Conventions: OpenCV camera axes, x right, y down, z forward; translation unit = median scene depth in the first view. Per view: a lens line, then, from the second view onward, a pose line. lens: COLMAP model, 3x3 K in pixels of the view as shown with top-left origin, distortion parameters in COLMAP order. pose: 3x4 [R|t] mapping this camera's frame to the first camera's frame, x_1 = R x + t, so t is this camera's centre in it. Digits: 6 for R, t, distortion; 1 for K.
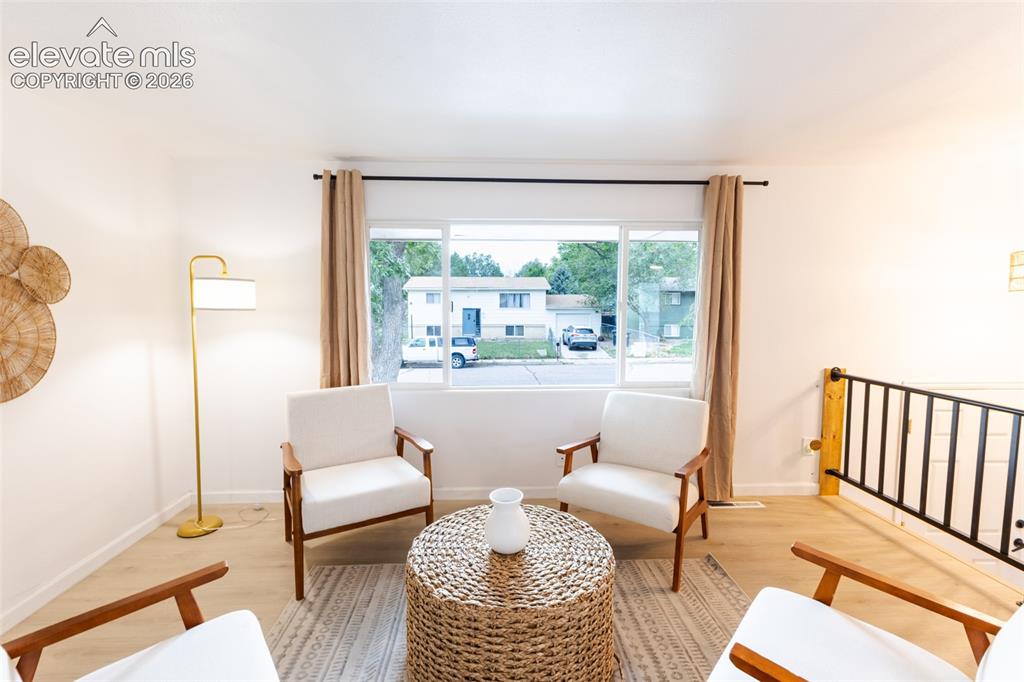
lens RADIAL K [[455.9, 0, 507.9], [0, 455.9, 339.8], [0, 0, 1]] dist [0.011379, -0.002683]
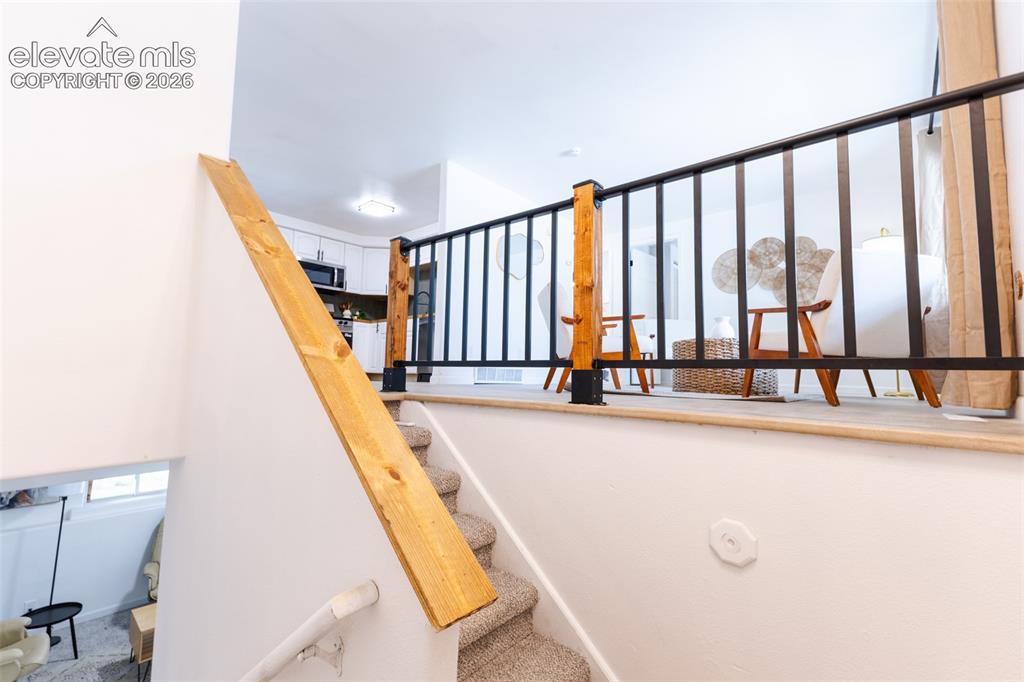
lens RADIAL K [[455.9, 0, 502.9], [0, 455.9, 348.8], [0, 0, 1]] dist [0.011379, -0.002683]
pose [[-0.679112, -0.059882, -0.731588, 1.883635], [-0.079696, 0.996790, -0.007610, 0.477463], [0.729696, 0.053137, -0.681704, 1.411501]]
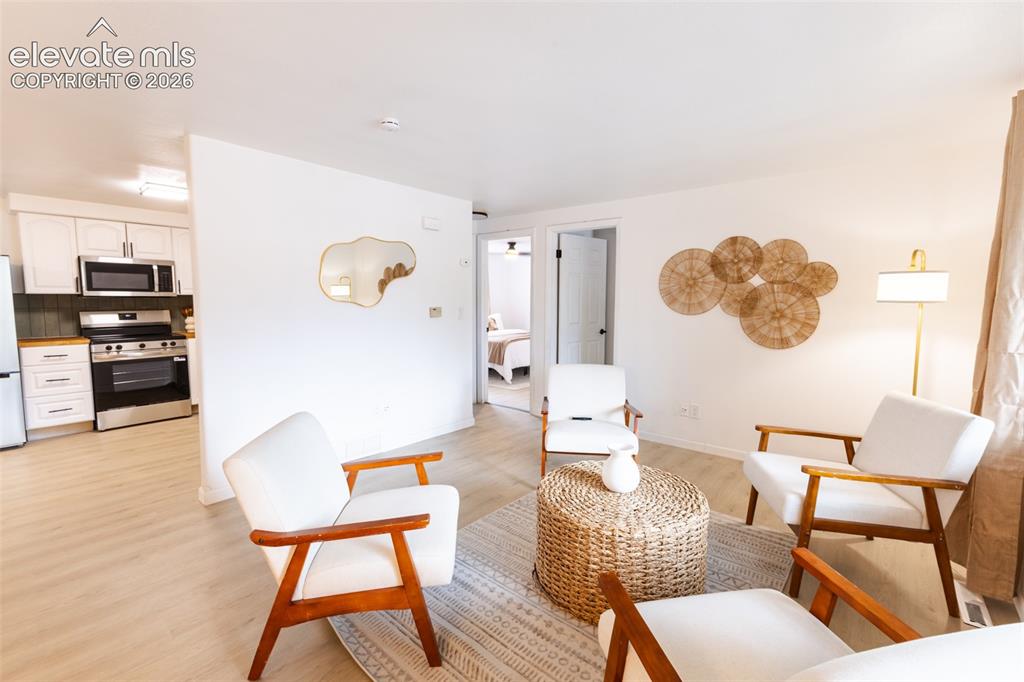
lens RADIAL K [[455.9, 0, 510.3], [0, 455.9, 330.5], [0, 0, 1]] dist [0.011379, -0.002683]
pose [[-0.675175, 0.044929, -0.736288, 0.900480], [-0.066113, 0.990441, 0.121063, -0.084308], [0.734689, 0.130417, -0.665751, 1.277292]]
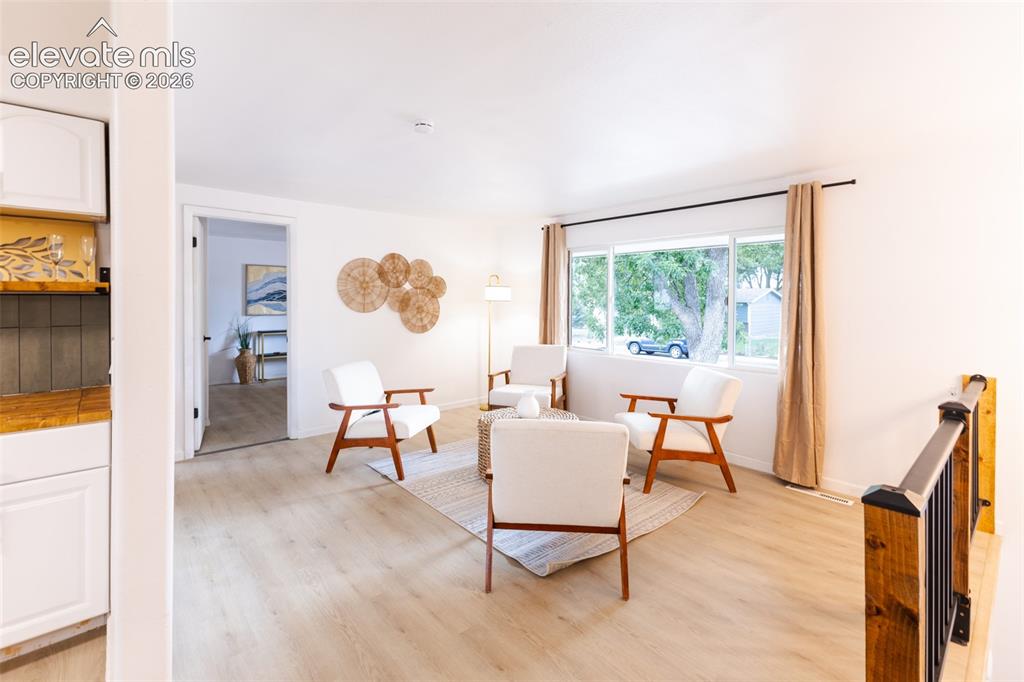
lens RADIAL K [[455.9, 0, 514.7], [0, 455.9, 304.0], [0, 0, 1]] dist [0.011379, -0.002683]
pose [[0.640932, 0.010957, -0.767520, 1.240810], [-0.063175, 0.997259, -0.038520, 0.027778], [0.764994, 0.073177, 0.639867, -0.310652]]
